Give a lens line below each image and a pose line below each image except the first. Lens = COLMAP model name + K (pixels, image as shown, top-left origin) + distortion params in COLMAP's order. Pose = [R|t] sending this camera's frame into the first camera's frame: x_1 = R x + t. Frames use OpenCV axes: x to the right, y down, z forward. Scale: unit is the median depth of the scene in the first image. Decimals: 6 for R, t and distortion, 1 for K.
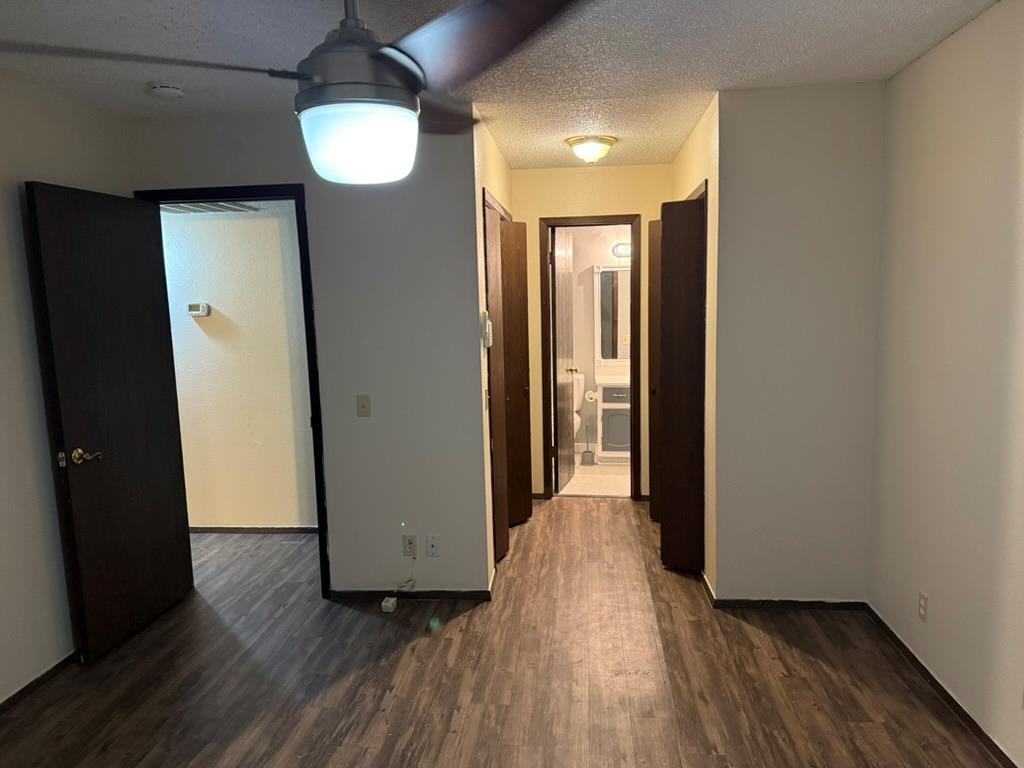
lens RADIAL K [[713.6, 0, 512.2], [0, 713.6, 385.1], [0, 0, 1]] dist [-0.002137, -0.003237]
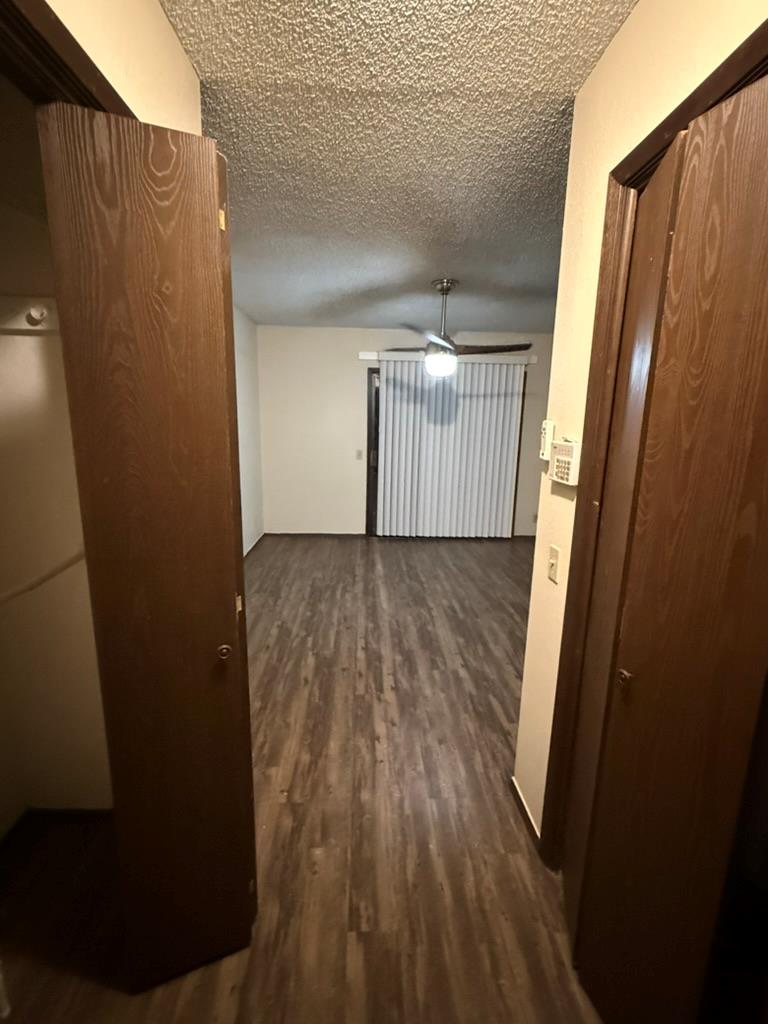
lens RADIAL K [[473.9, 0, 383.9], [0, 473.9, 514.6], [0, 0, 1]] dist [0.000888, 0.000001]
pose [[-0.990373, 0.036376, -0.133559, 0.220774], [-0.010103, 0.943285, 0.331829, -0.210976], [0.138055, 0.329984, -0.933837, 1.782967]]
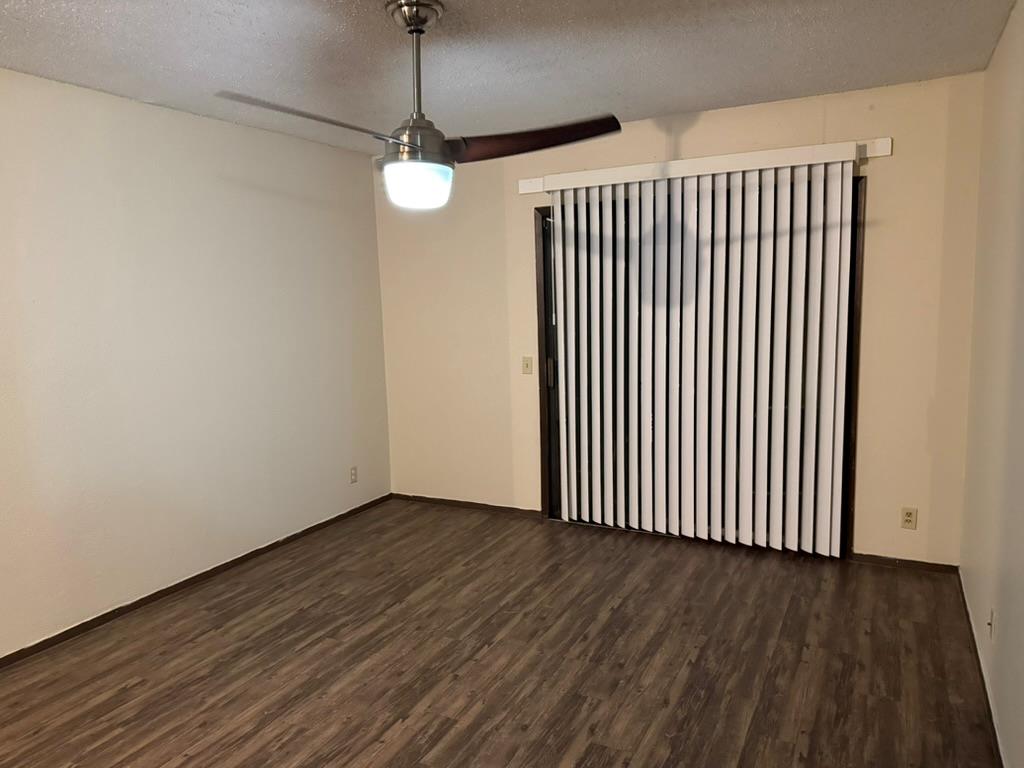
lens RADIAL K [[713.6, 0, 510.7], [0, 713.6, 384.2], [0, 0, 1]] dist [-0.002137, -0.003237]
pose [[-0.921837, 0.012703, 0.387370, -0.534955], [0.111465, 0.965927, 0.233583, -0.132581], [-0.371204, 0.258504, -0.891843, 1.314592]]
